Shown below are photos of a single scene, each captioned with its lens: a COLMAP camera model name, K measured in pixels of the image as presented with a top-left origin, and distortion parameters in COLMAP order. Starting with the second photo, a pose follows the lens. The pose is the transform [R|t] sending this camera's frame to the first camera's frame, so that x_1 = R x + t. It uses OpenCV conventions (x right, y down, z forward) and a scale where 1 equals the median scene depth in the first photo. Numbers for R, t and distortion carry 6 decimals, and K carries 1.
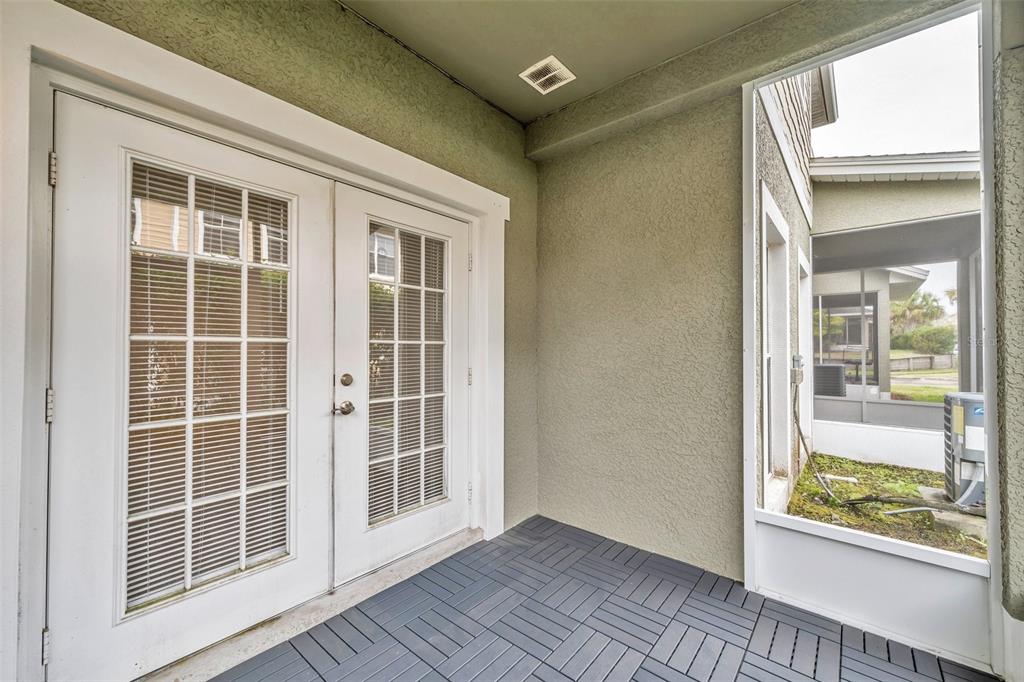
lens RADIAL K [[408.3, 0, 511.1], [0, 408.3, 344.0], [0, 0, 1]] dist [0.001867, -0.000435]
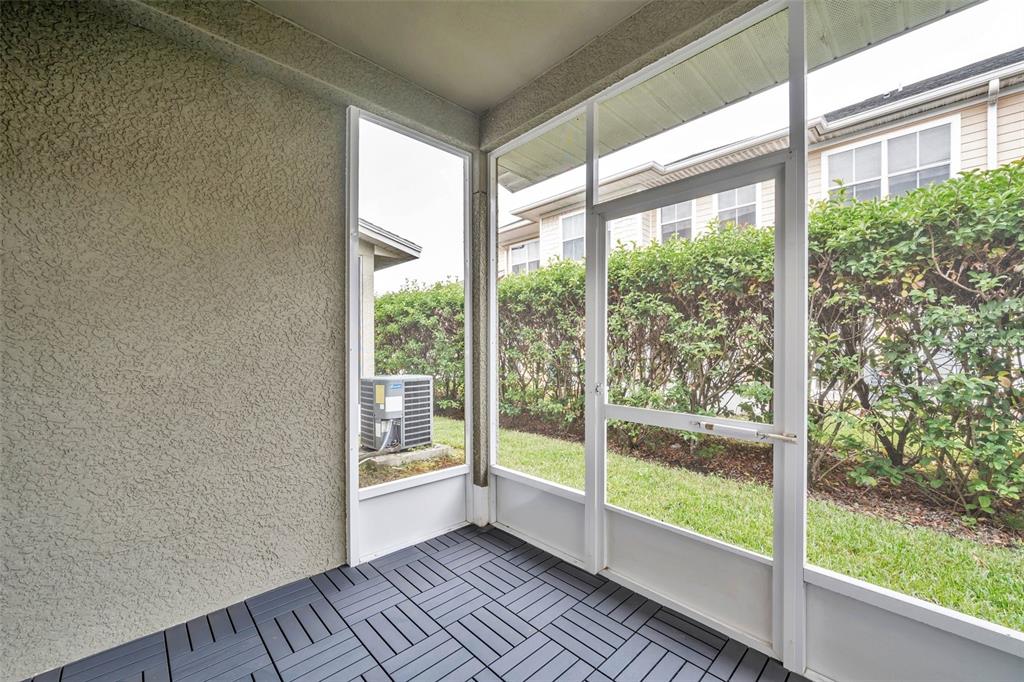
lens RADIAL K [[408.3, 0, 510.4], [0, 408.3, 344.1], [0, 0, 1]] dist [0.001867, -0.000435]
pose [[0.114471, 0.005438, 0.993412, -0.397534], [-0.010701, 0.999934, -0.004241, 0.000483], [-0.993369, -0.010145, 0.114522, 0.386218]]
